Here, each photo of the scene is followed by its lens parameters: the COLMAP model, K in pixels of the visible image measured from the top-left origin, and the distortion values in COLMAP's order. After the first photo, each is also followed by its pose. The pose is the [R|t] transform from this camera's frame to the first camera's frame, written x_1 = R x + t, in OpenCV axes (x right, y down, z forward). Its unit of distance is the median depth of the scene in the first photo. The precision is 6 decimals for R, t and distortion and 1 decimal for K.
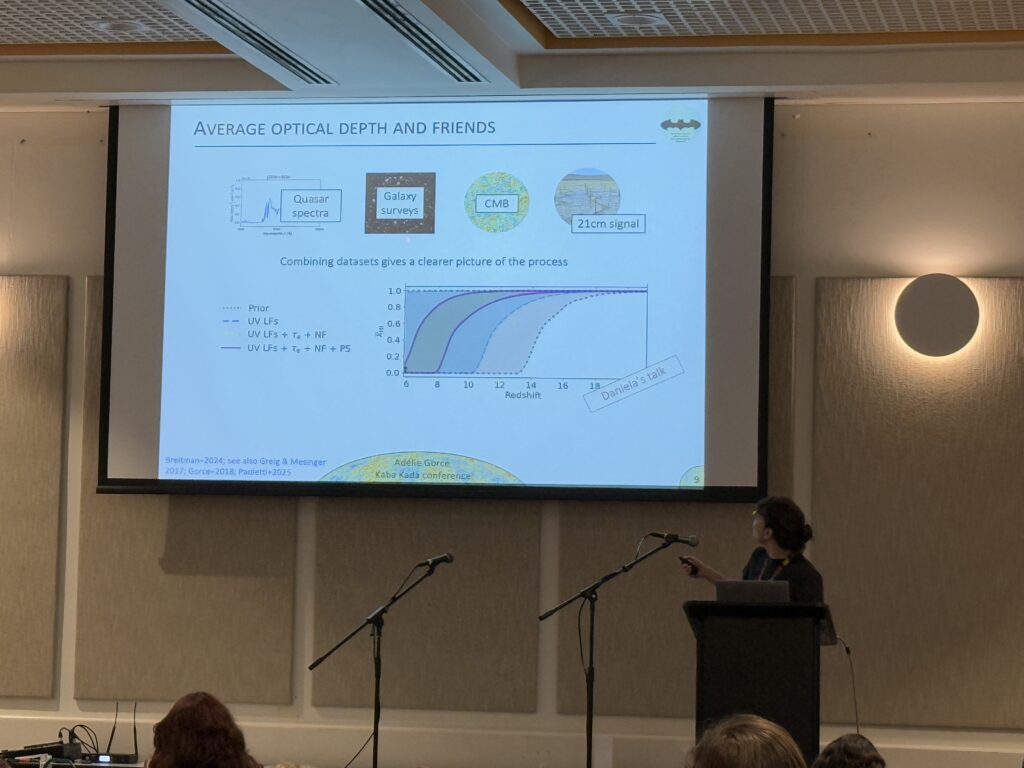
lens RADIAL K [[3077.8, 0, 512.0], [0, 3077.8, 384.0], [0, 0, 1]] dist [0.073227, 0.988265]
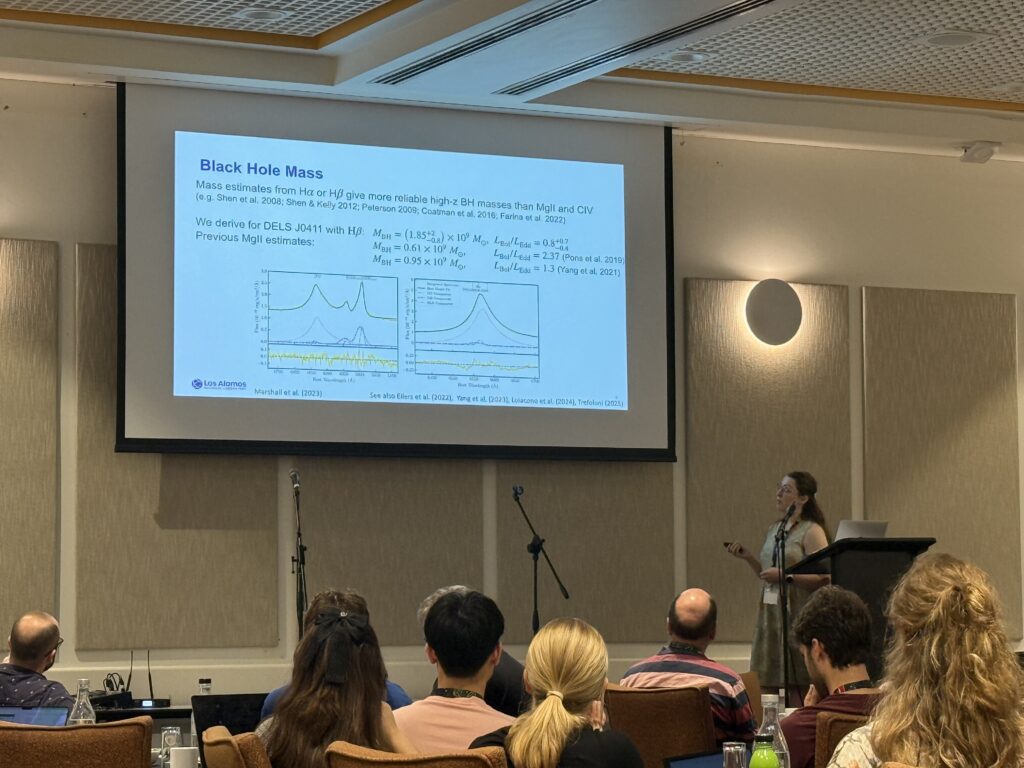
lens RADIAL K [[2732.0, 0, 512.0], [0, 2732.0, 384.0], [0, 0, 1]] dist [0.093819, 0.768283]
pose [[0.788216, 0.019146, 0.615100, -0.604135], [-0.024110, 0.999709, -0.000221, 0.009254], [-0.614926, -0.014656, 0.788449, 0.185352]]
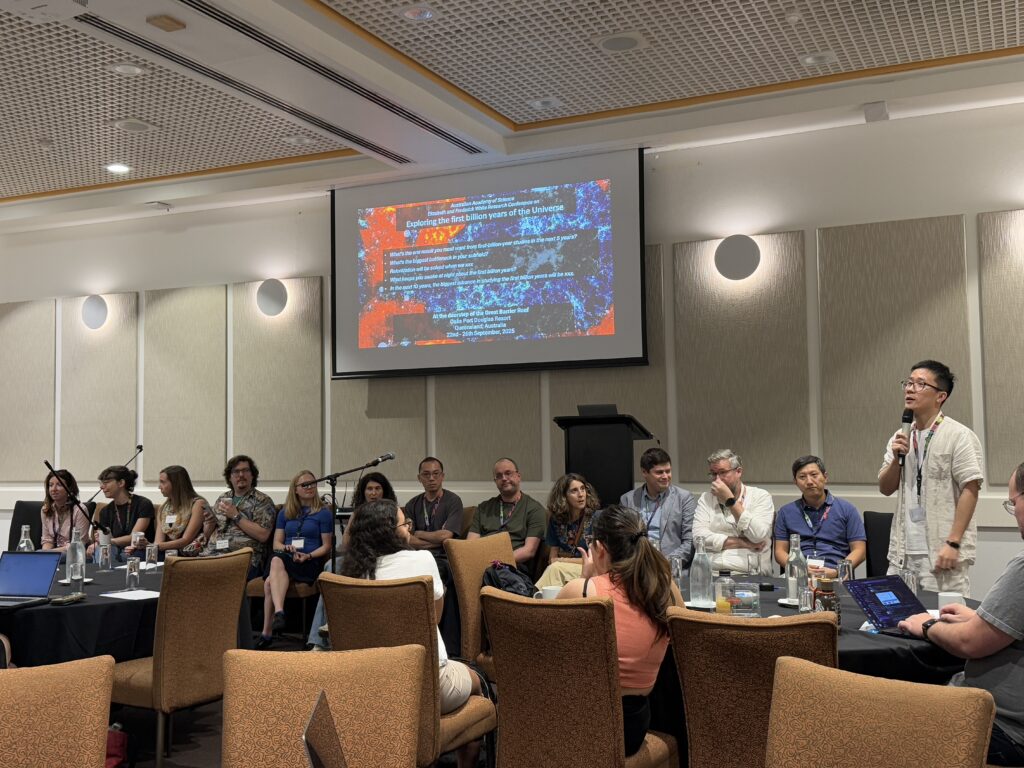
lens RADIAL K [[1129.7, 0, 508.5], [0, 1129.7, 369.8], [0, 0, 1]] dist [0.157531, 0.002519]
pose [[0.969558, -0.053143, -0.239025, 0.158373], [0.054117, 0.998531, -0.002492, 0.037036], [0.238806, -0.010519, 0.971010, 0.303036]]
